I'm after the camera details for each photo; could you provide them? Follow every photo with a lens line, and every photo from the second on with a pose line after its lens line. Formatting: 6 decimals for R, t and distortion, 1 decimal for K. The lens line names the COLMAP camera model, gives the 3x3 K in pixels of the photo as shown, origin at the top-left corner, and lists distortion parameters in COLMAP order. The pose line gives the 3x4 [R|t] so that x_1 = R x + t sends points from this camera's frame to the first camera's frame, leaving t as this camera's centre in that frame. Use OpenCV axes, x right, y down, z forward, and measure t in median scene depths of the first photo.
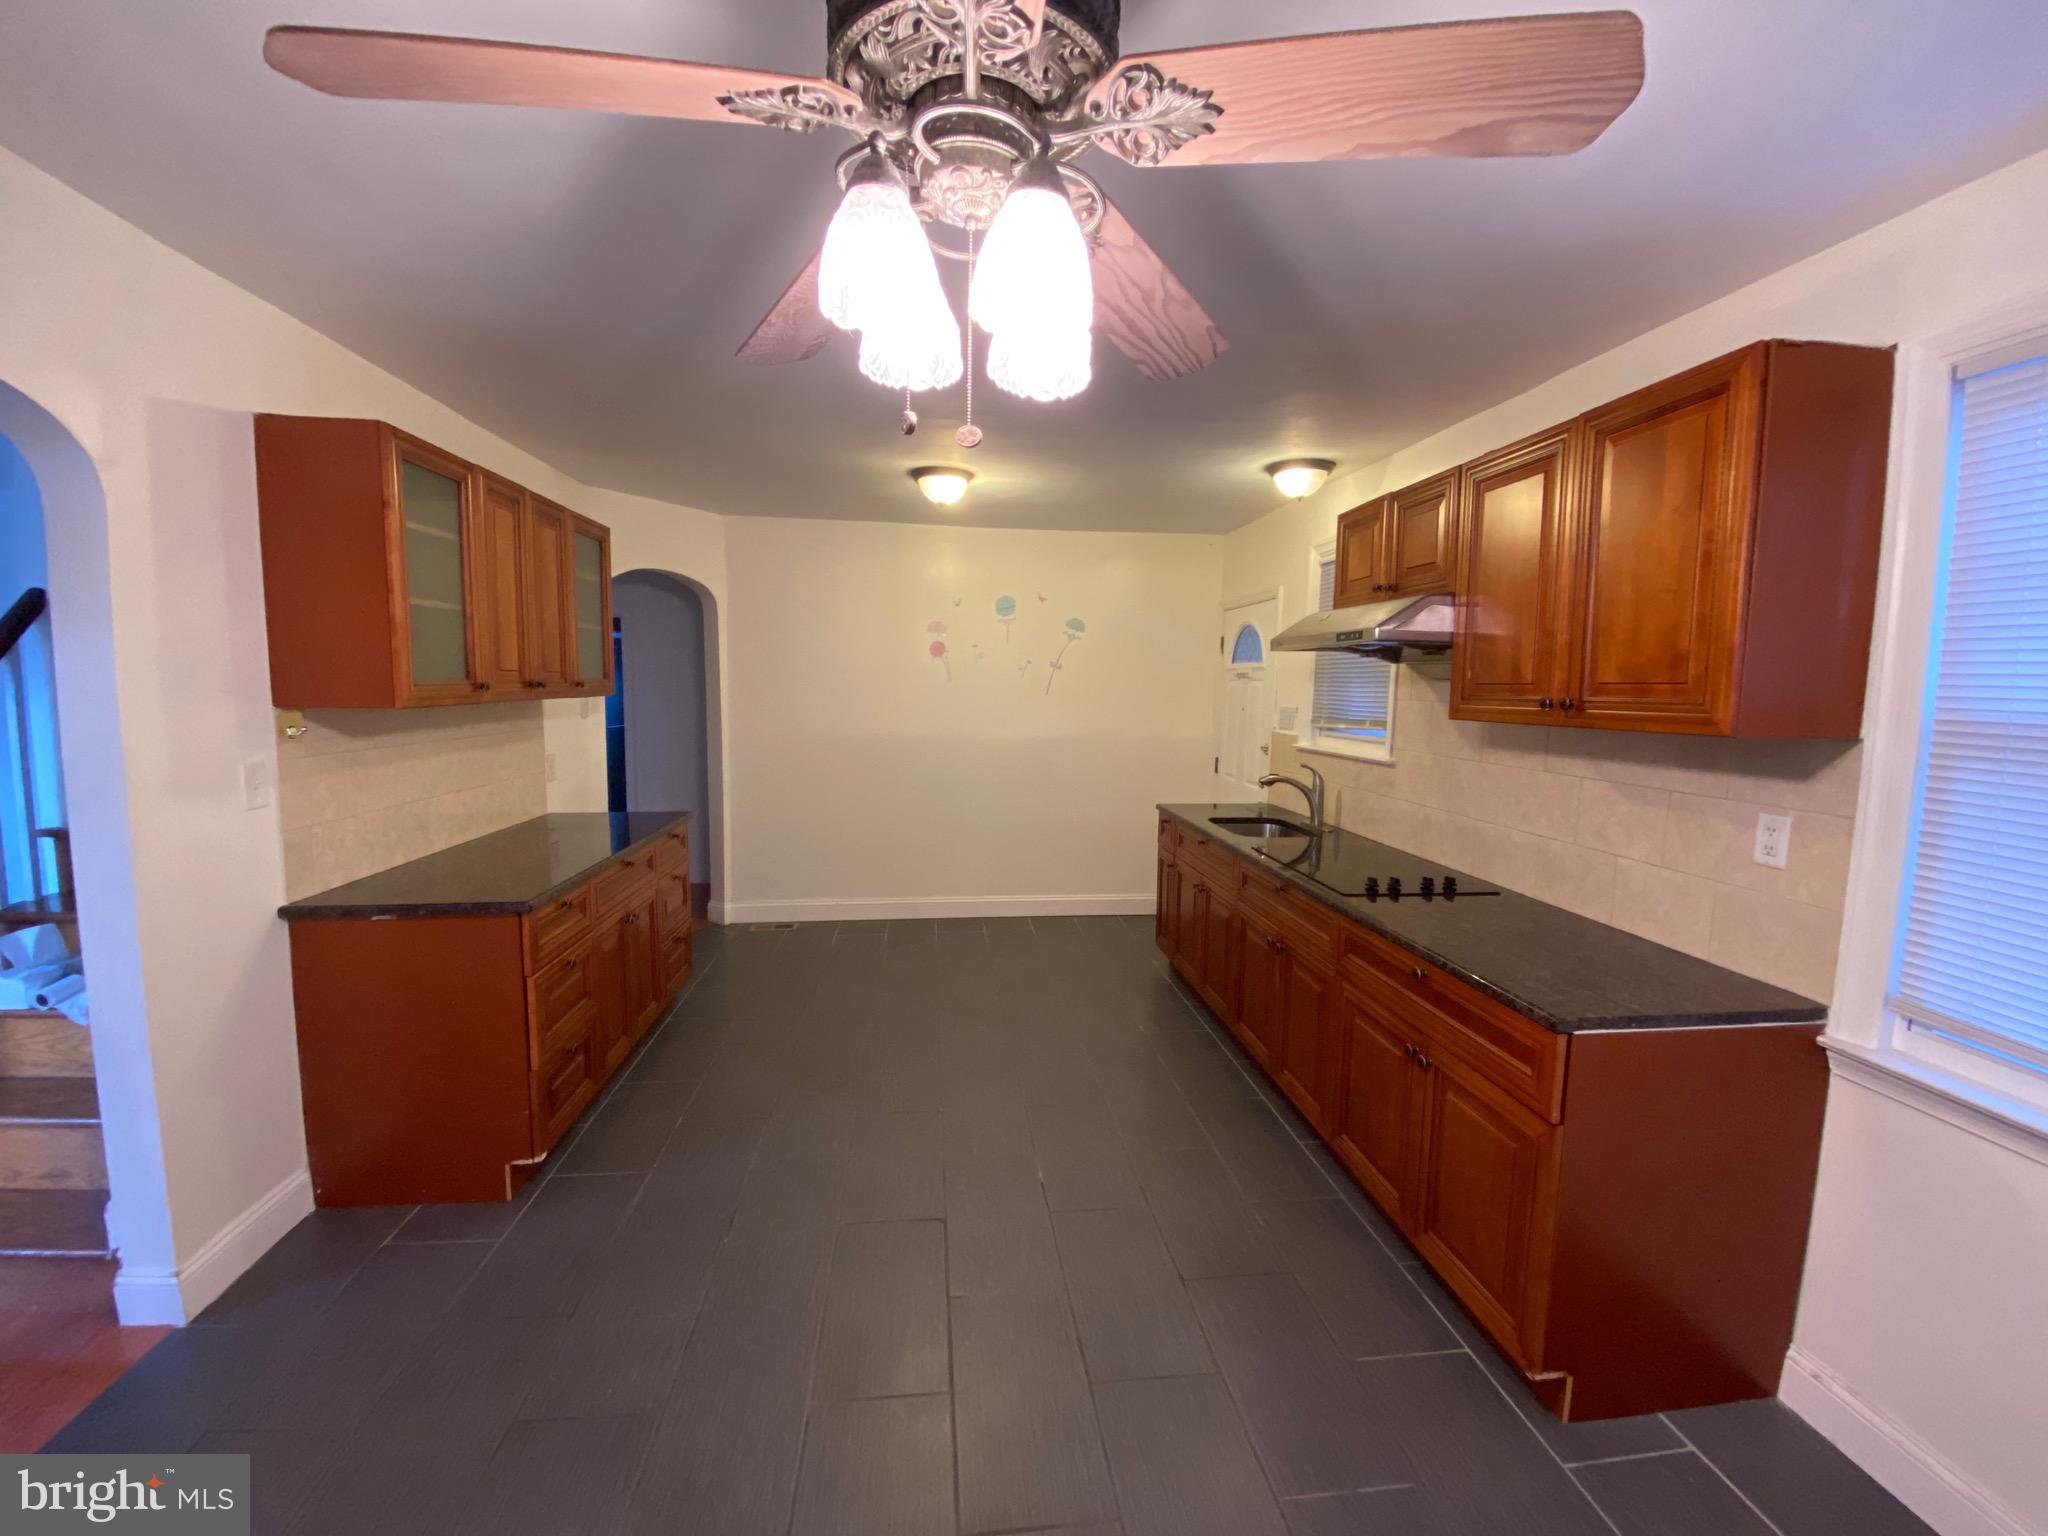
lens RADIAL K [[831.0, 0, 1022.0], [0, 831.0, 767.5], [0, 0, 1]] dist [0.031469, -0.020877]
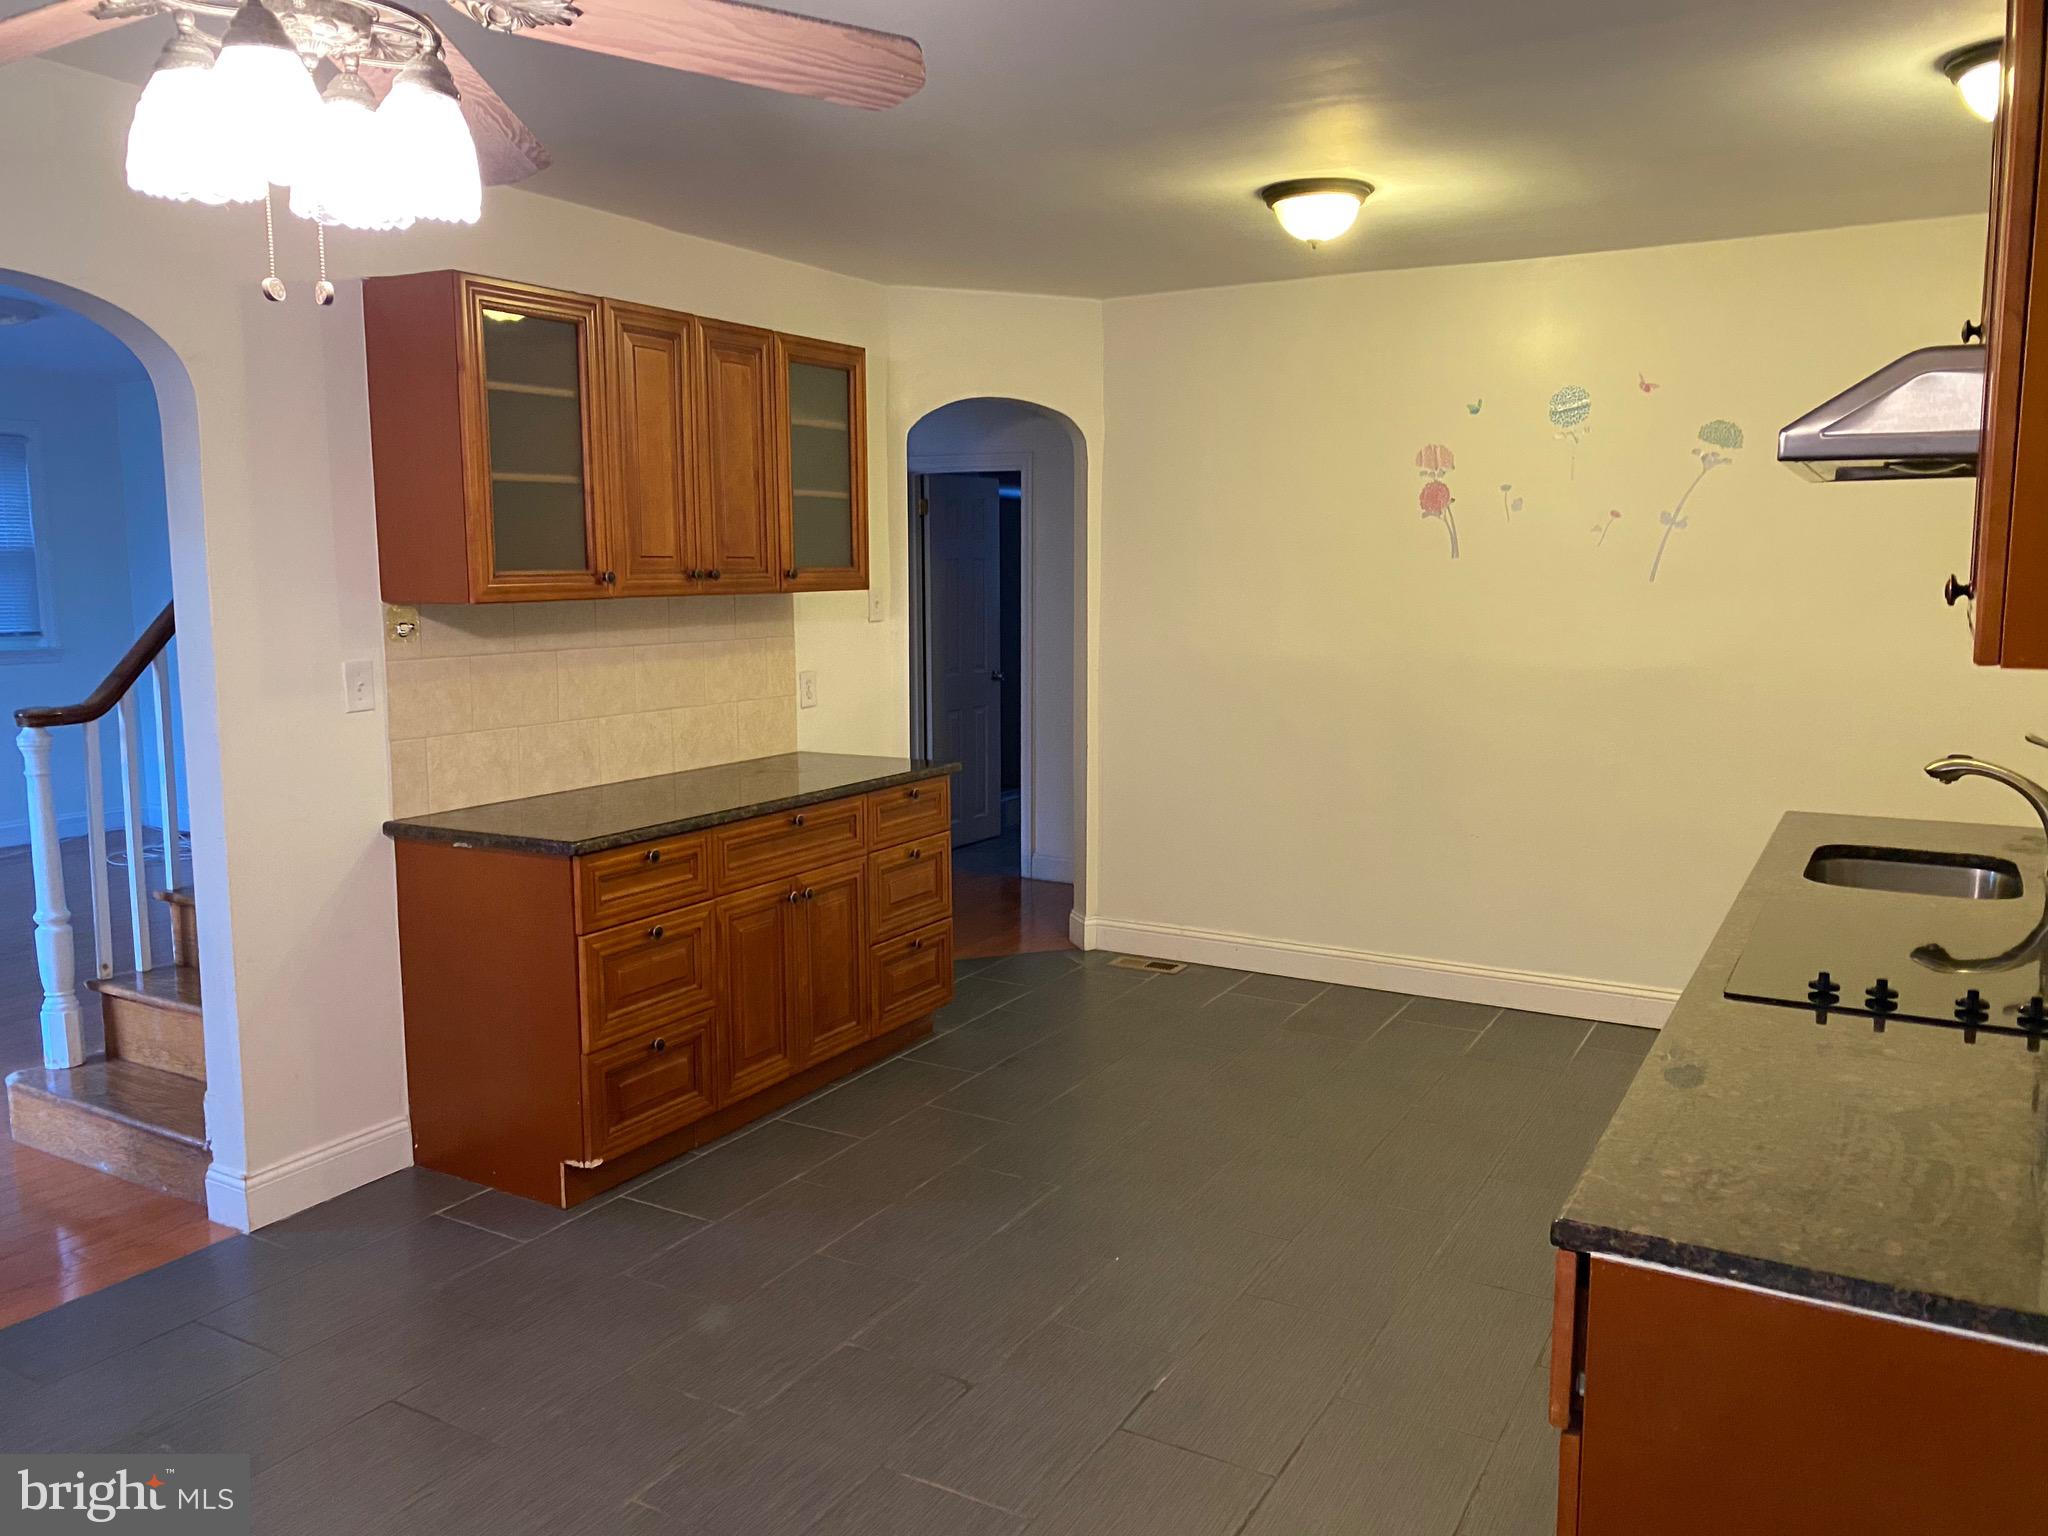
lens RADIAL K [[1574.9, 0, 1024.0], [0, 1574.9, 768.0], [0, 0, 1]] dist [0.046068, -0.000885]
pose [[0.803221, 0.062534, -0.592390, 0.635206], [-0.045492, 0.998010, 0.043669, 0.000596], [0.593942, -0.008127, 0.804467, 0.027104]]
